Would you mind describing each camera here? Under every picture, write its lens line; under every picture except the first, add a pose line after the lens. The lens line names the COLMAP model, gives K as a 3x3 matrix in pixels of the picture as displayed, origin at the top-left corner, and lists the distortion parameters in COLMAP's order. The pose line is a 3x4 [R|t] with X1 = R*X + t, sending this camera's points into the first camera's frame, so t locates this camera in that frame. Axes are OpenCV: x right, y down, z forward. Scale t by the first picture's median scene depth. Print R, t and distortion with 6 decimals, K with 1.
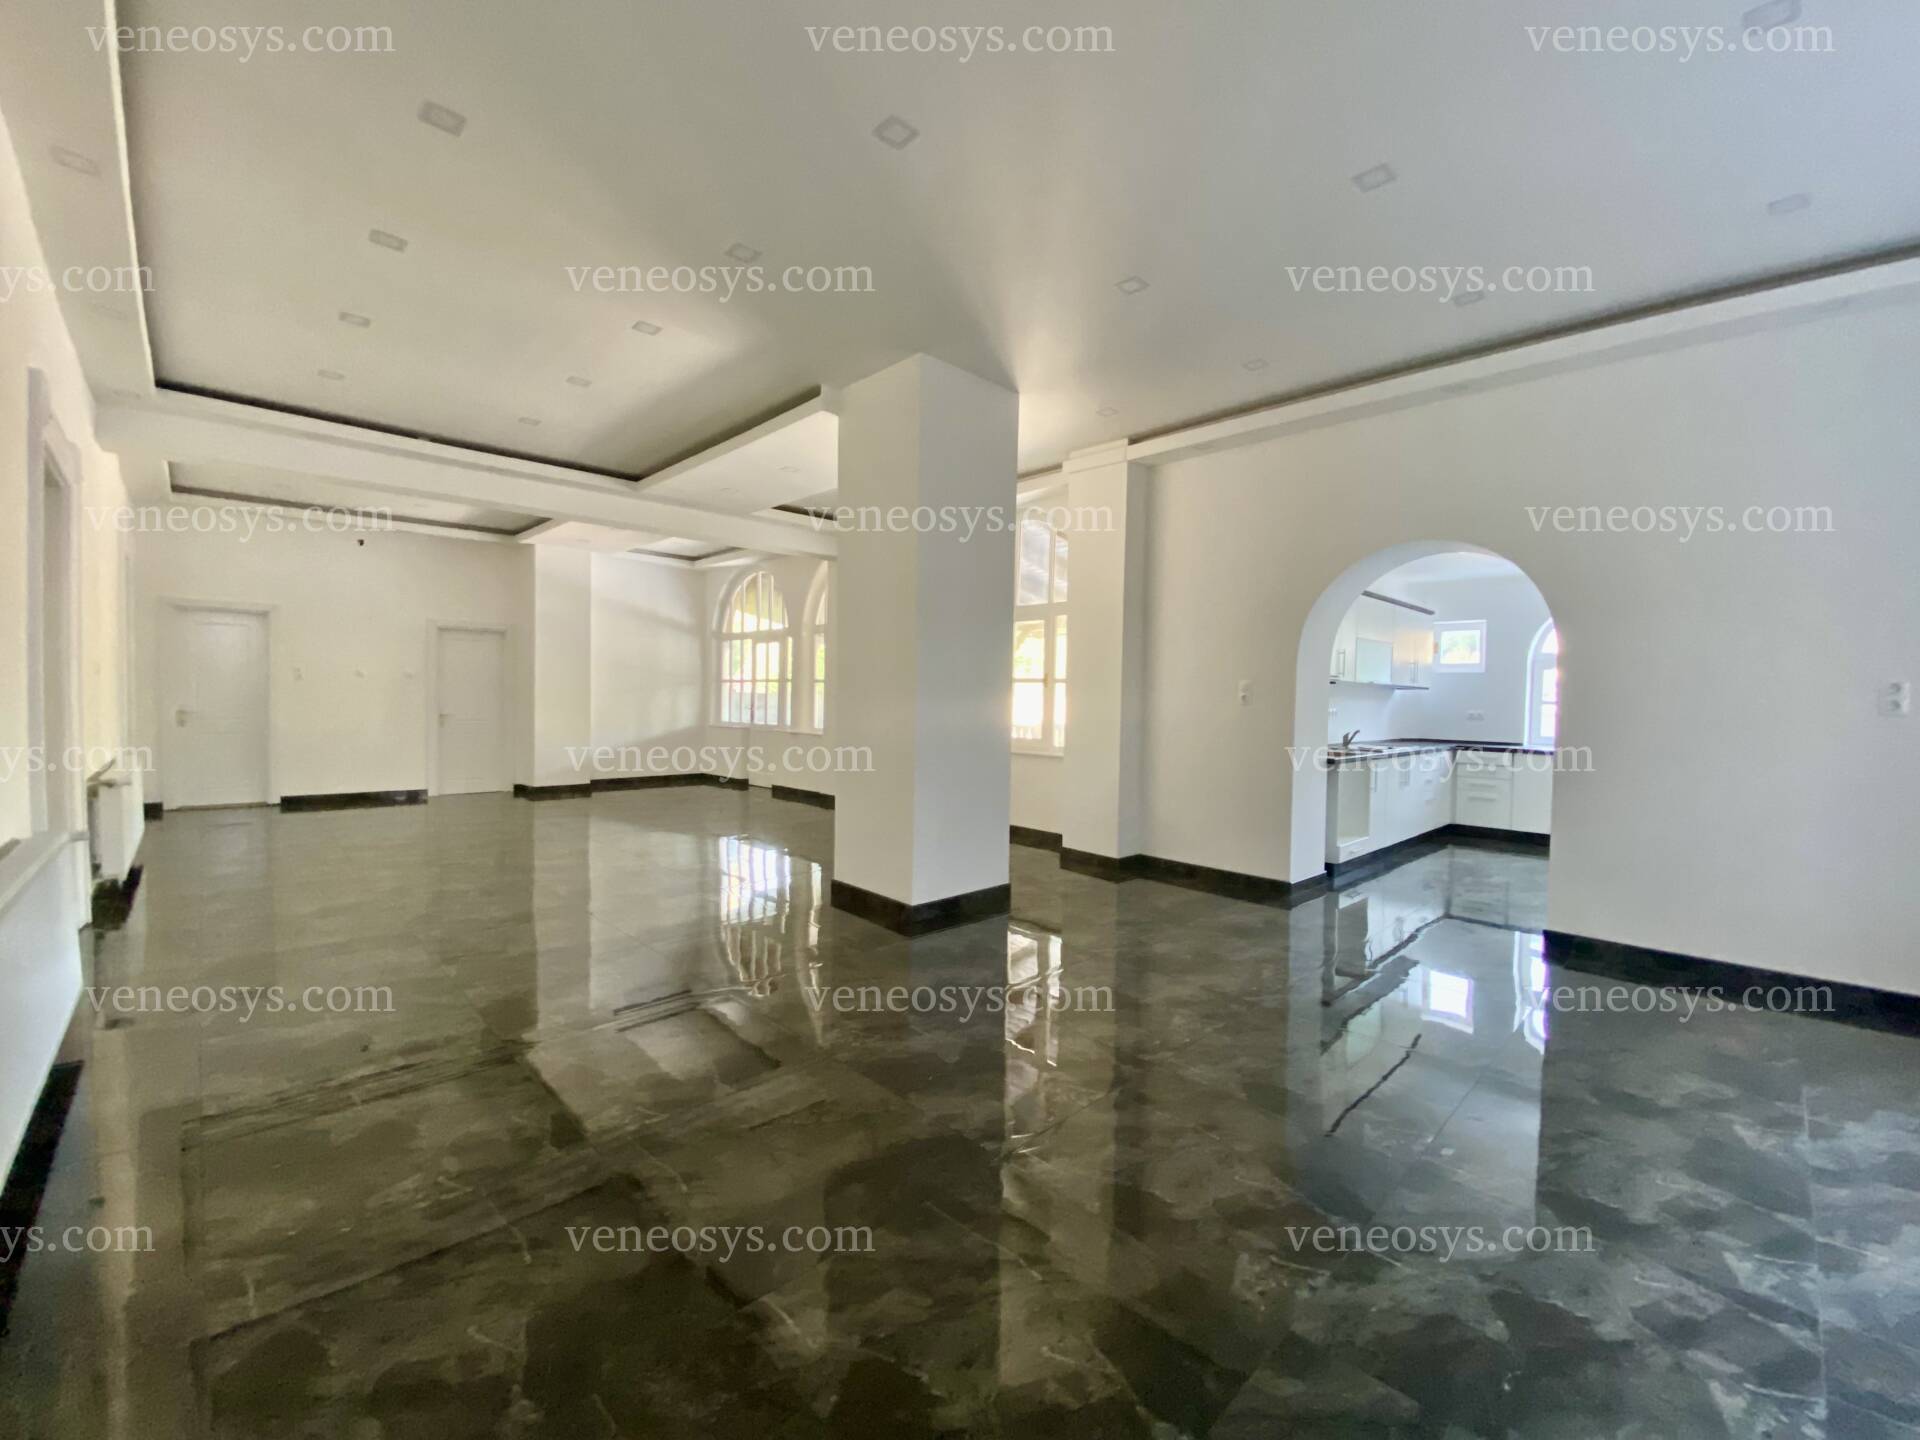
lens RADIAL K [[774.2, 0, 964.9], [0, 774.2, 727.6], [0, 0, 1]] dist [0.004212, -0.007114]
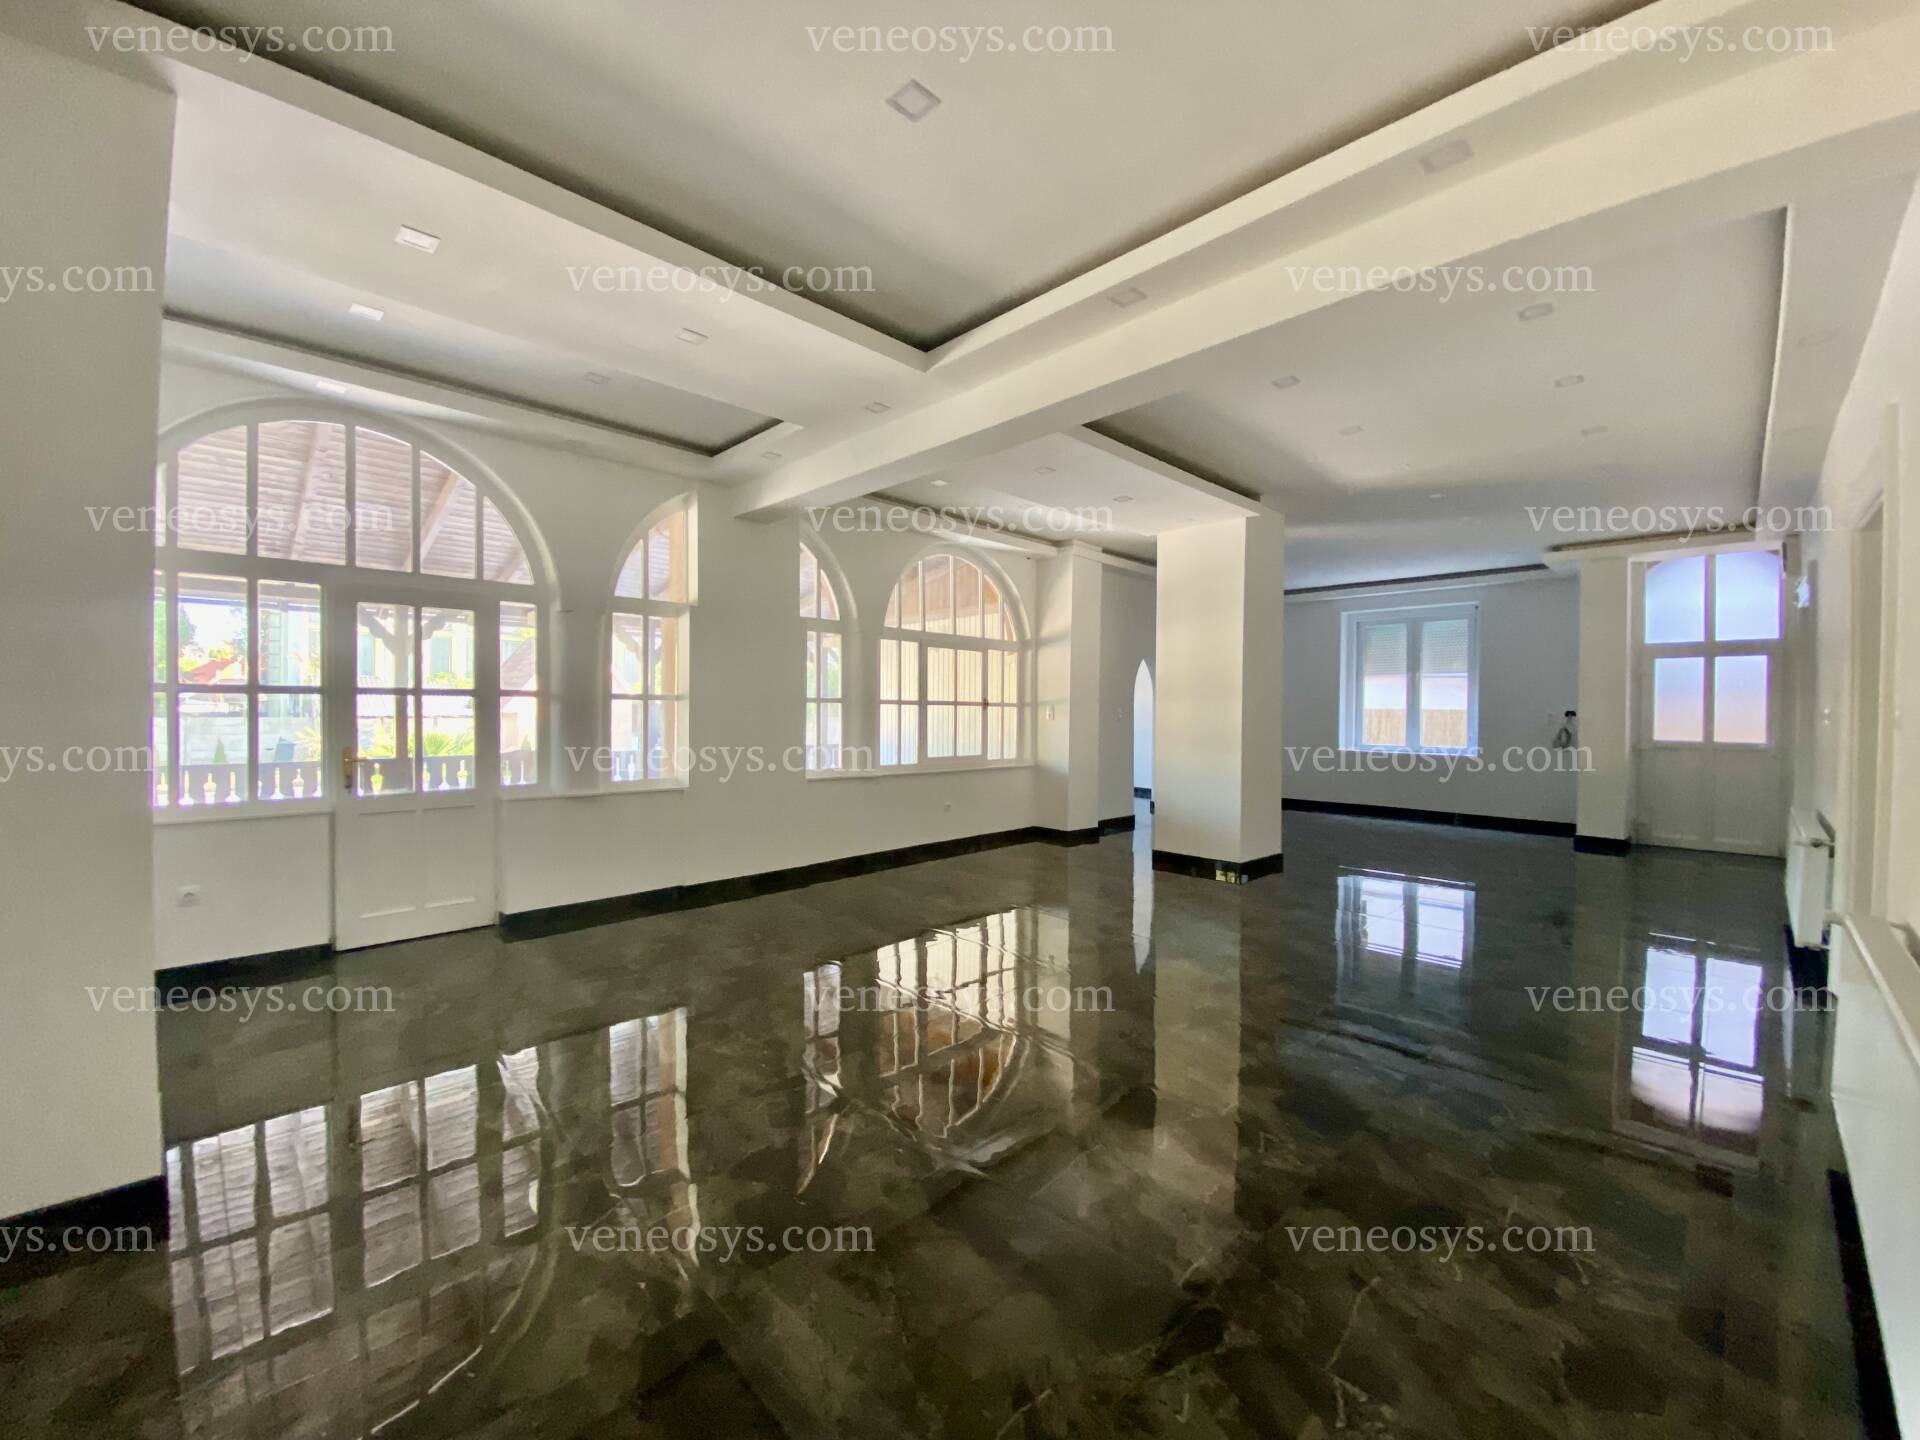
lens RADIAL K [[774.2, 0, 975.6], [0, 774.2, 719.1], [0, 0, 1]] dist [0.004212, -0.007114]
pose [[-0.016900, -0.022178, 0.999611, -0.868288], [0.041037, 0.998896, 0.022856, -0.053642], [-0.999015, 0.041408, -0.015971, 0.857209]]
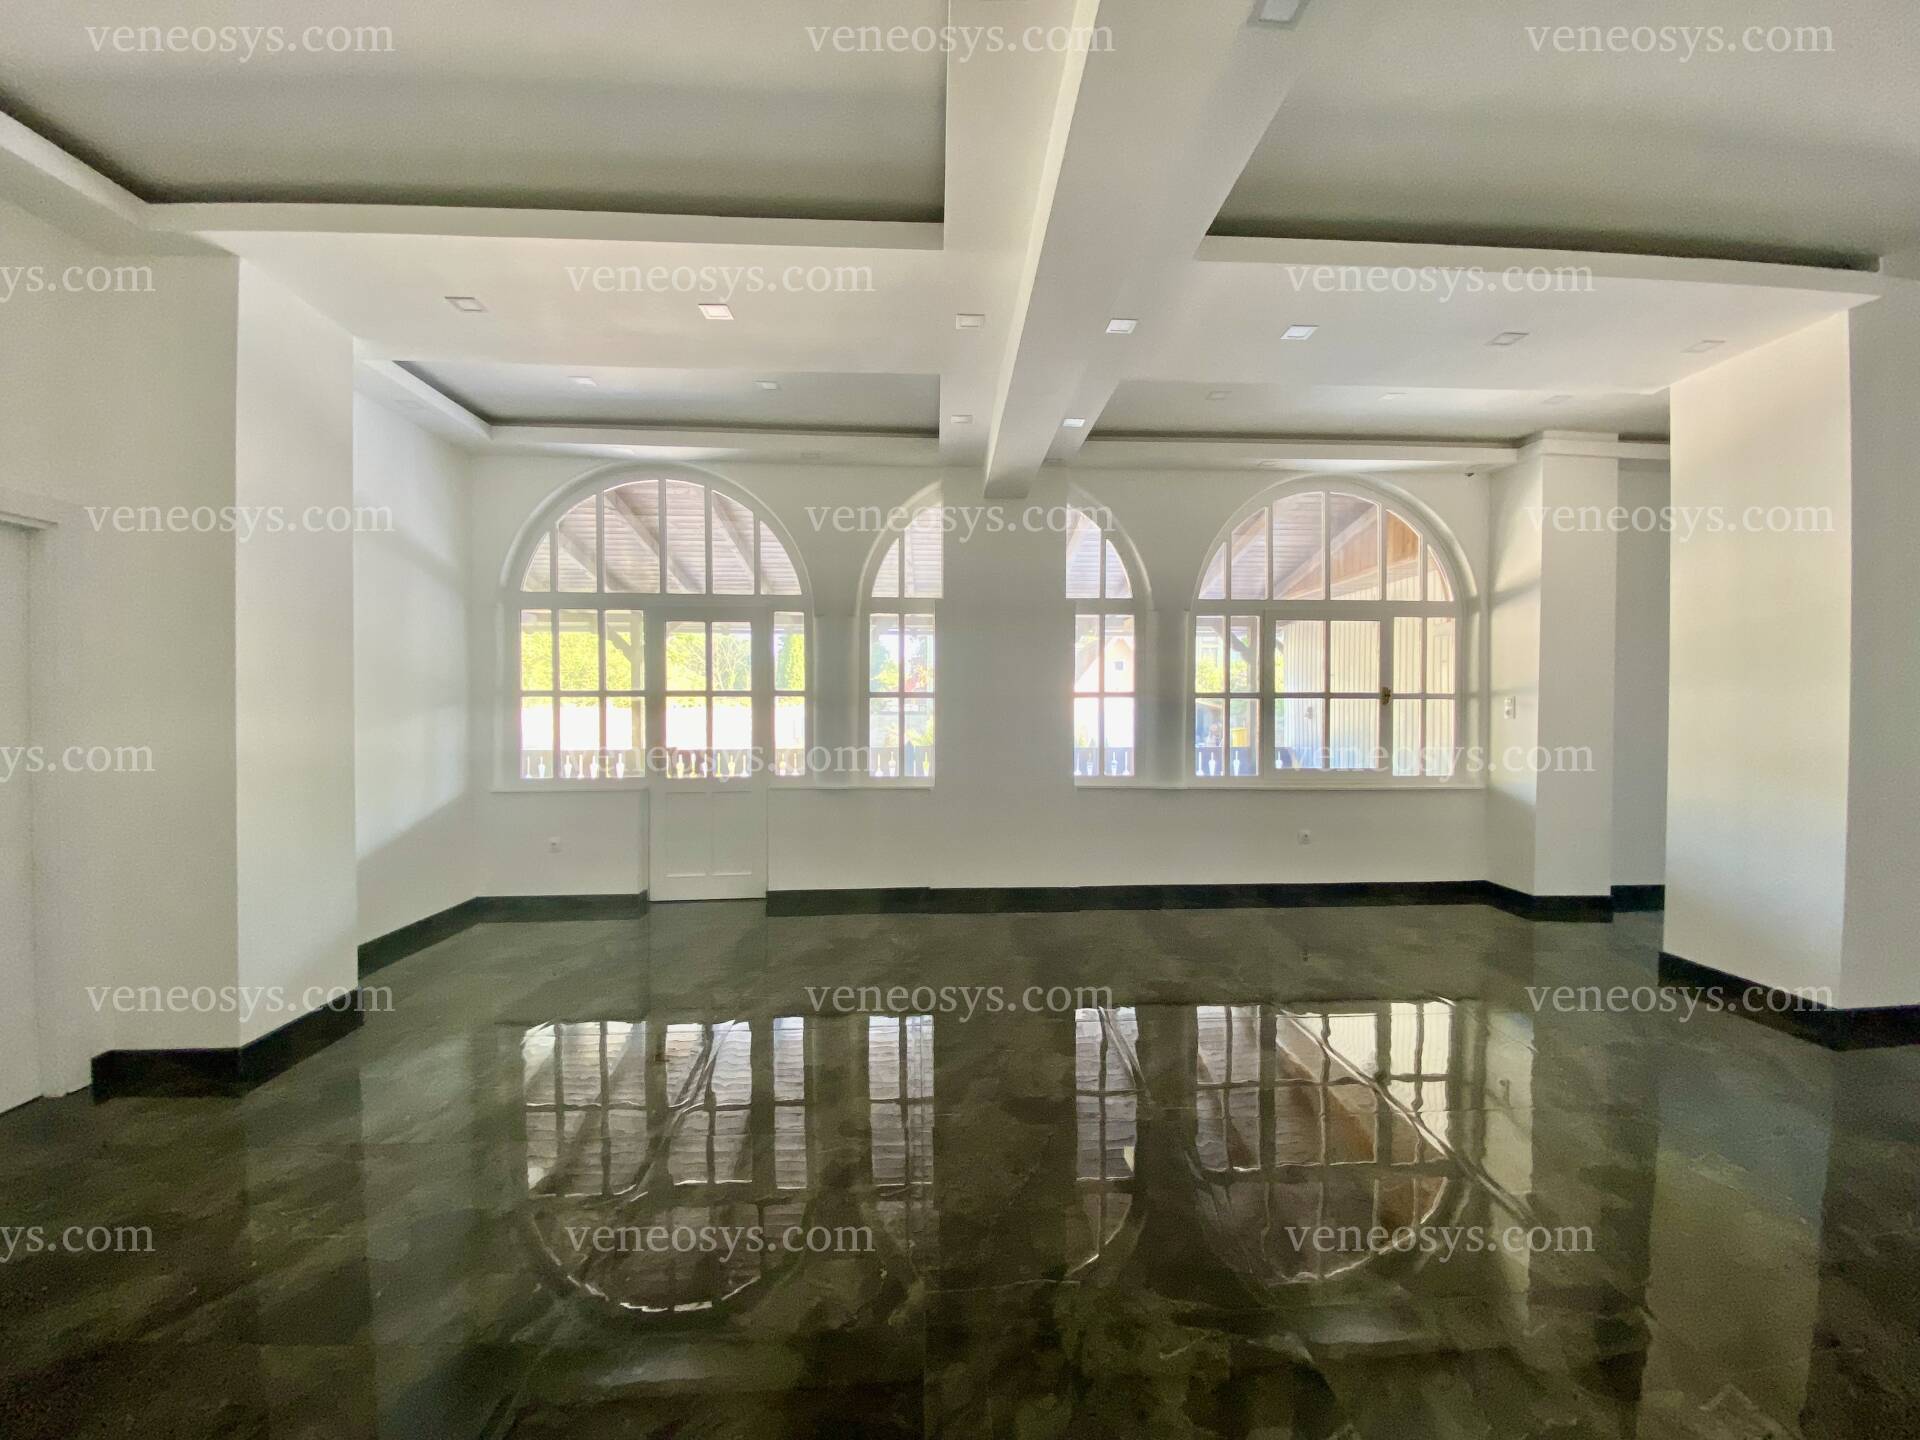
lens RADIAL K [[774.2, 0, 965.5], [0, 774.2, 722.8], [0, 0, 1]] dist [0.004212, -0.007114]
pose [[0.670505, -0.028764, 0.741348, -0.656467], [0.044433, 0.999011, -0.001426, -0.041728], [-0.740574, 0.033896, 0.671120, 0.647473]]
